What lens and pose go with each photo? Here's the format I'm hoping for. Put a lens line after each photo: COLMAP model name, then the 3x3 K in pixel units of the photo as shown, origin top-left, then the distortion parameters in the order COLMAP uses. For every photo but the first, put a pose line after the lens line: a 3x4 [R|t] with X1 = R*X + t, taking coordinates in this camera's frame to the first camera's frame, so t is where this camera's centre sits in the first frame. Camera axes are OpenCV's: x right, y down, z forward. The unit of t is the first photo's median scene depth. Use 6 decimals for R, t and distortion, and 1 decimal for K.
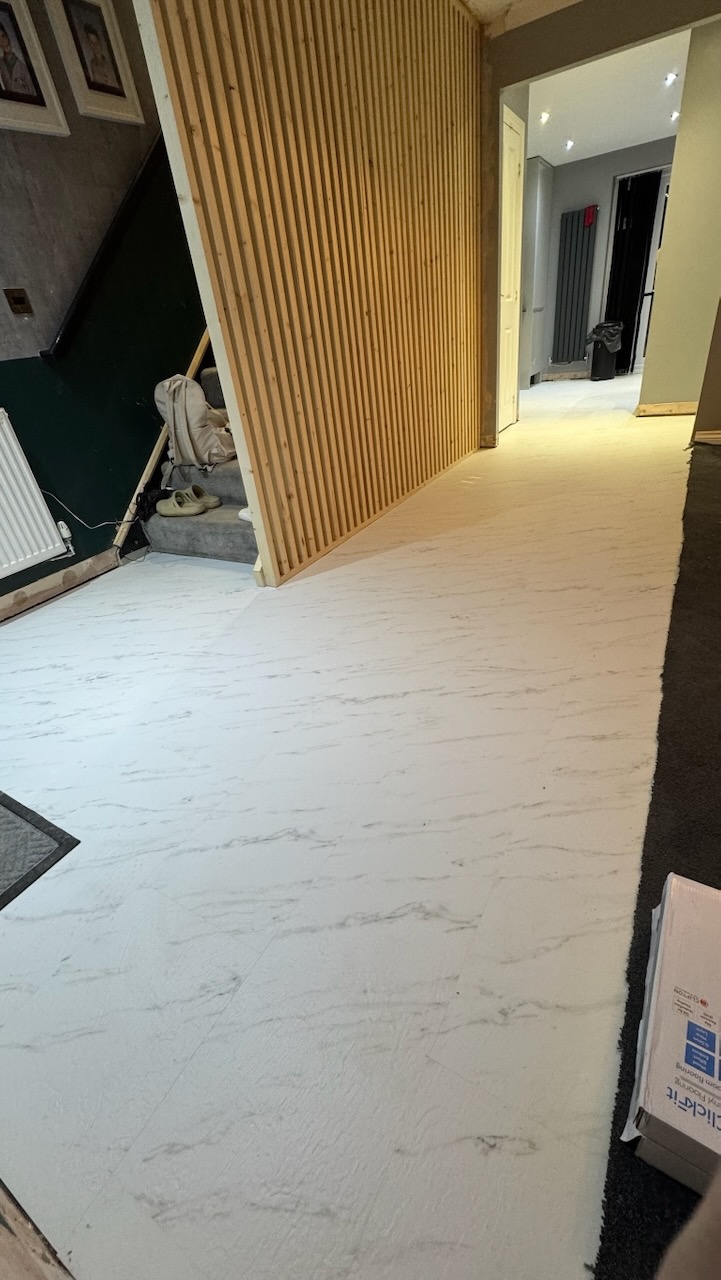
lens RADIAL K [[507.4, 0, 360.6], [0, 507.4, 640.1], [0, 0, 1]] dist [-0.002873, 0.000472]
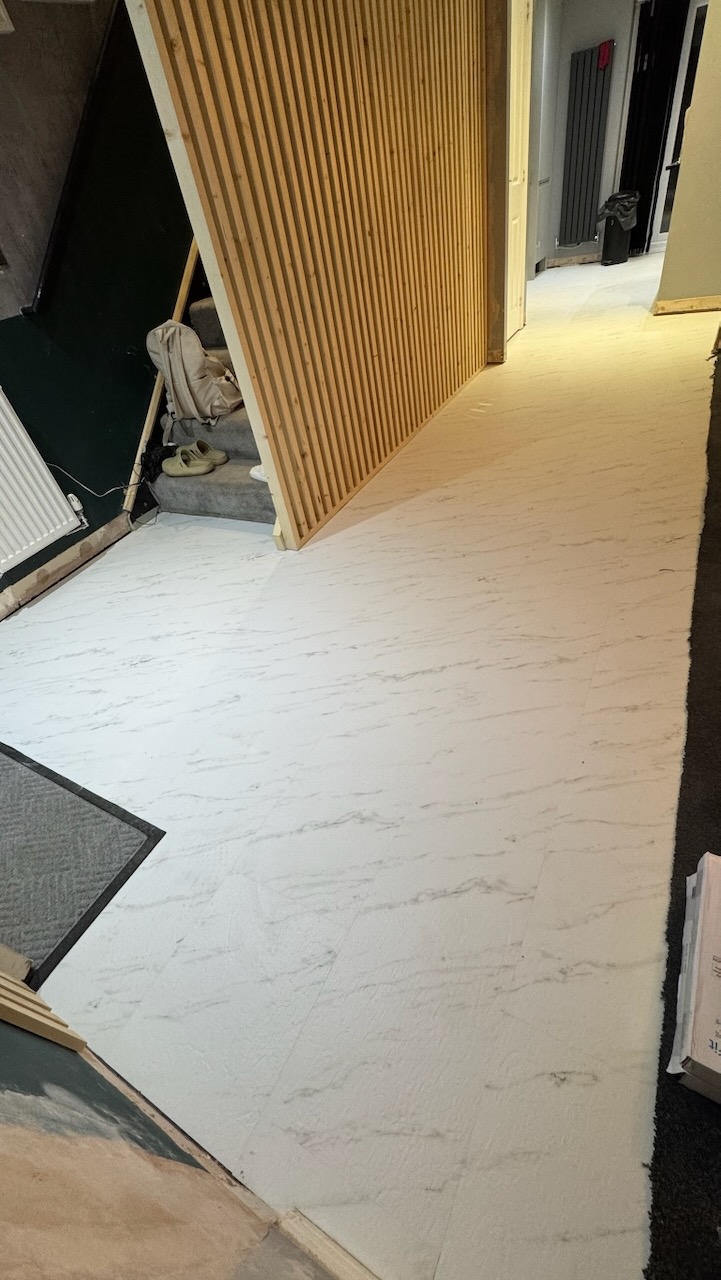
lens RADIAL K [[507.4, 0, 361.7], [0, 507.4, 640.5], [0, 0, 1]] dist [-0.002873, 0.000472]
pose [[0.998123, -0.061185, -0.002503, -0.065396], [0.060743, 0.984082, 0.167012, -0.121457], [-0.007755, -0.166850, 0.985952, -0.021252]]
